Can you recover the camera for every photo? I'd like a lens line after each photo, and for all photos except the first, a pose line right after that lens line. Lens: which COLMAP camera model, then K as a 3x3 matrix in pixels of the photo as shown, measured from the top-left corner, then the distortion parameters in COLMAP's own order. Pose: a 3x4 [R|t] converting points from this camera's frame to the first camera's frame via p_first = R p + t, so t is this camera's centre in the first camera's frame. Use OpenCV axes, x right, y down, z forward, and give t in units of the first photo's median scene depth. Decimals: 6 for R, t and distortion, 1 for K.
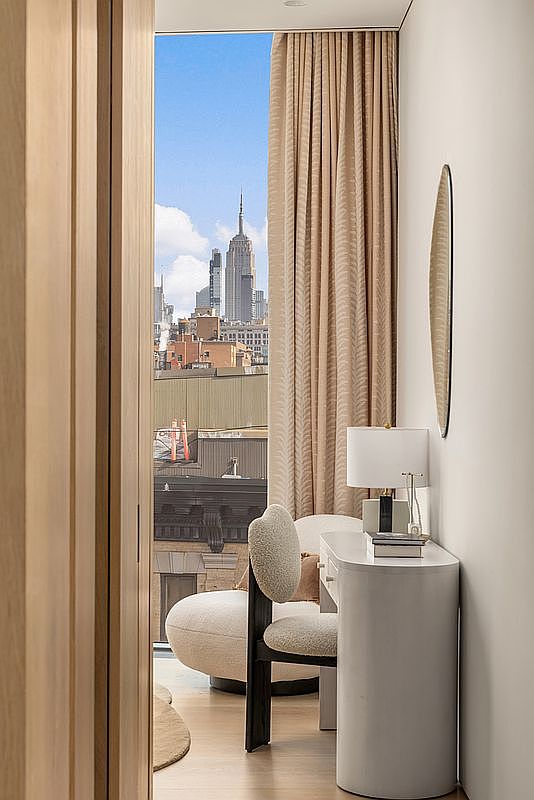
lens RADIAL K [[325.3, 0, 265.3], [0, 325.3, 404.6], [0, 0, 1]] dist [0.002429, -0.000011]
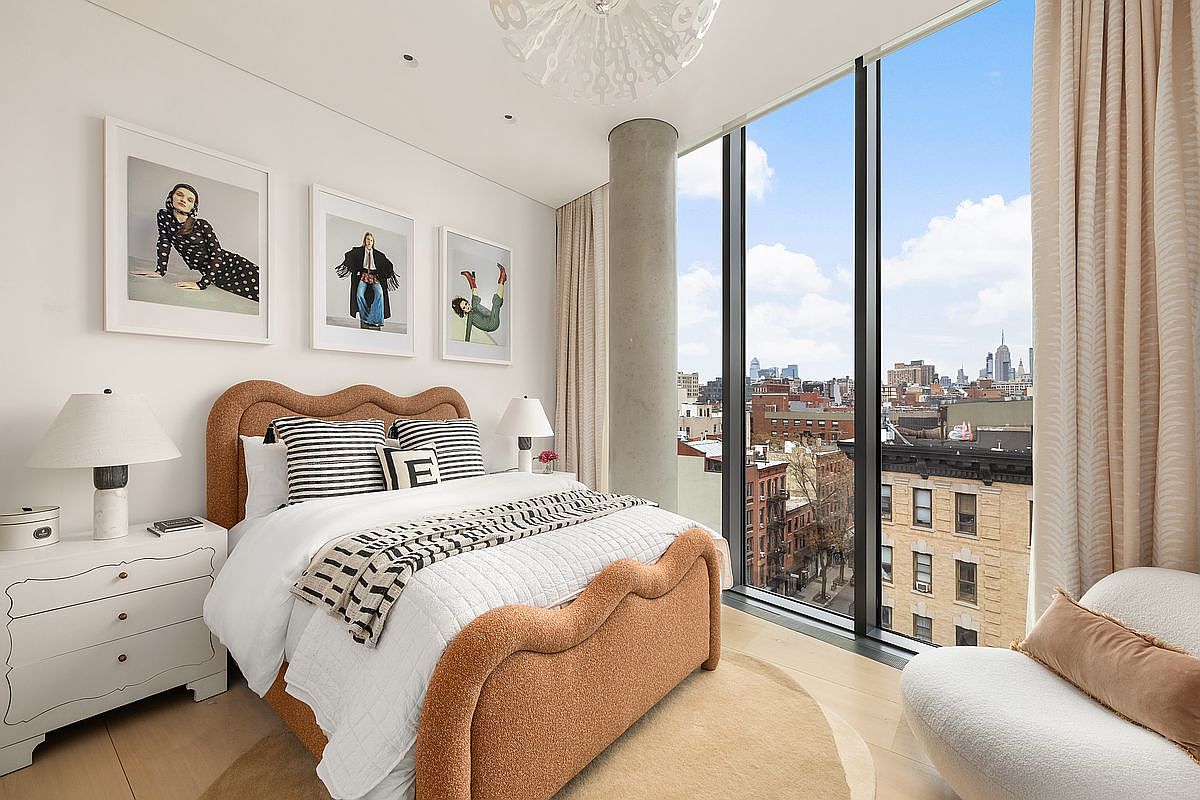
lens RADIAL K [[487.9, 0, 599.2], [0, 487.9, 405.5], [0, 0, 1]] dist [0.002429, -0.000011]
pose [[0.740853, -0.006318, -0.671638, 0.026055], [0.009218, 0.999957, 0.000763, -0.019939], [0.671604, -0.006756, 0.740879, -0.706880]]
